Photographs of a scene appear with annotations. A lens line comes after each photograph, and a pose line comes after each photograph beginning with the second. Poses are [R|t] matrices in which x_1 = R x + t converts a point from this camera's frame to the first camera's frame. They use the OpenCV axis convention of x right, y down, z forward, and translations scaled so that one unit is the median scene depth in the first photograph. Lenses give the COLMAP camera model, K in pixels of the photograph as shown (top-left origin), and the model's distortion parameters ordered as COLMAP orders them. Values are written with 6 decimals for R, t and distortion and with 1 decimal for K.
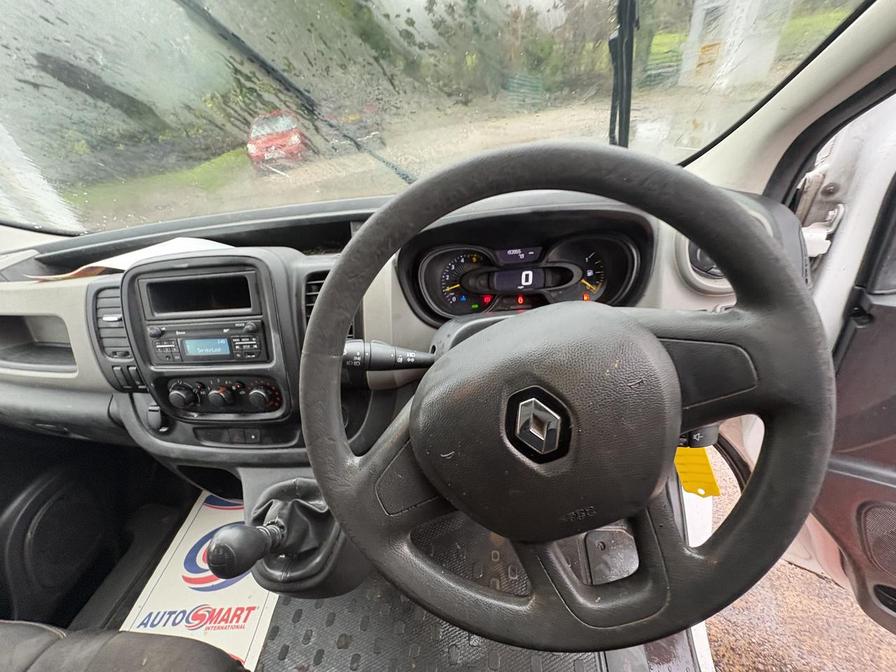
lens RADIAL K [[355.9, 0, 449.8], [0, 355.9, 336.2], [0, 0, 1]] dist [0.001059, -0.000297]
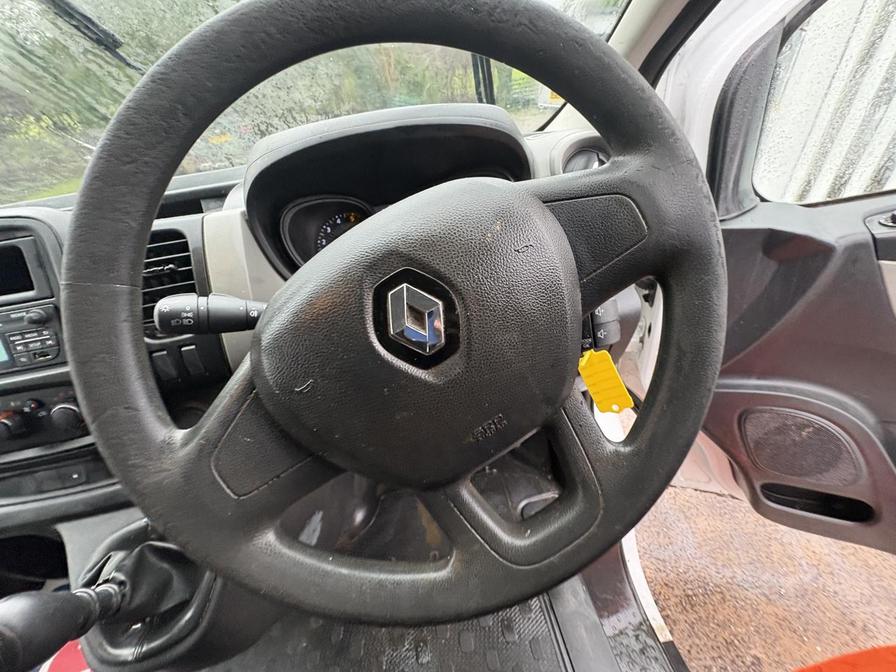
lens RADIAL K [[355.9, 0, 448.8], [0, 355.9, 336.5], [0, 0, 1]] dist [0.001059, -0.000297]
pose [[0.963190, -0.144890, 0.226432, 0.065881], [0.155175, 0.987484, -0.028207, 0.155377], [-0.219511, 0.062305, 0.973618, 0.118176]]
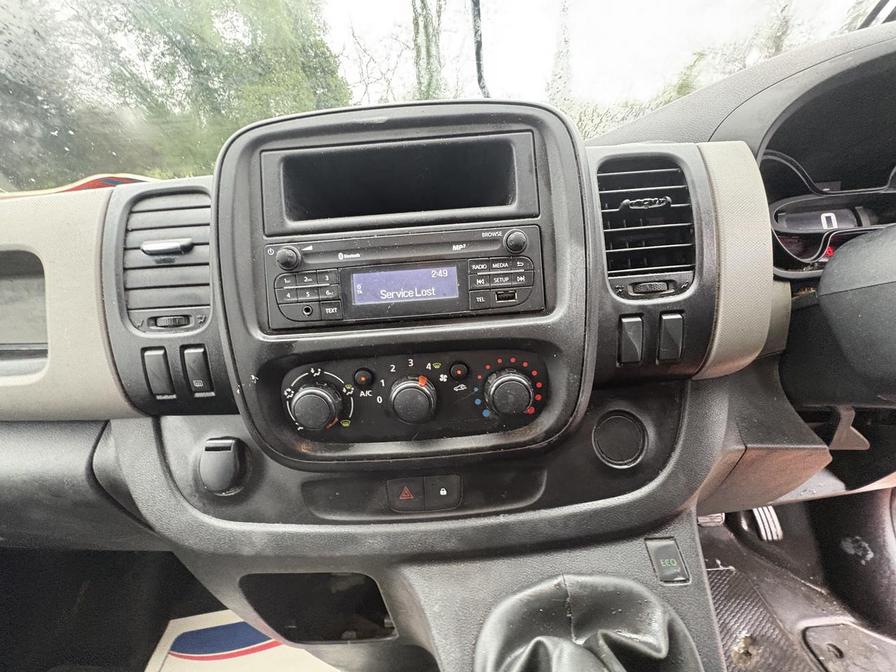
lens RADIAL K [[355.9, 0, 447.0], [0, 355.9, 336.7], [0, 0, 1]] dist [0.001059, -0.000297]
pose [[0.988475, 0.001119, 0.151382, -0.690472], [0.030218, 0.978390, -0.204547, 0.193797], [-0.148340, 0.206764, 0.967080, 0.538848]]
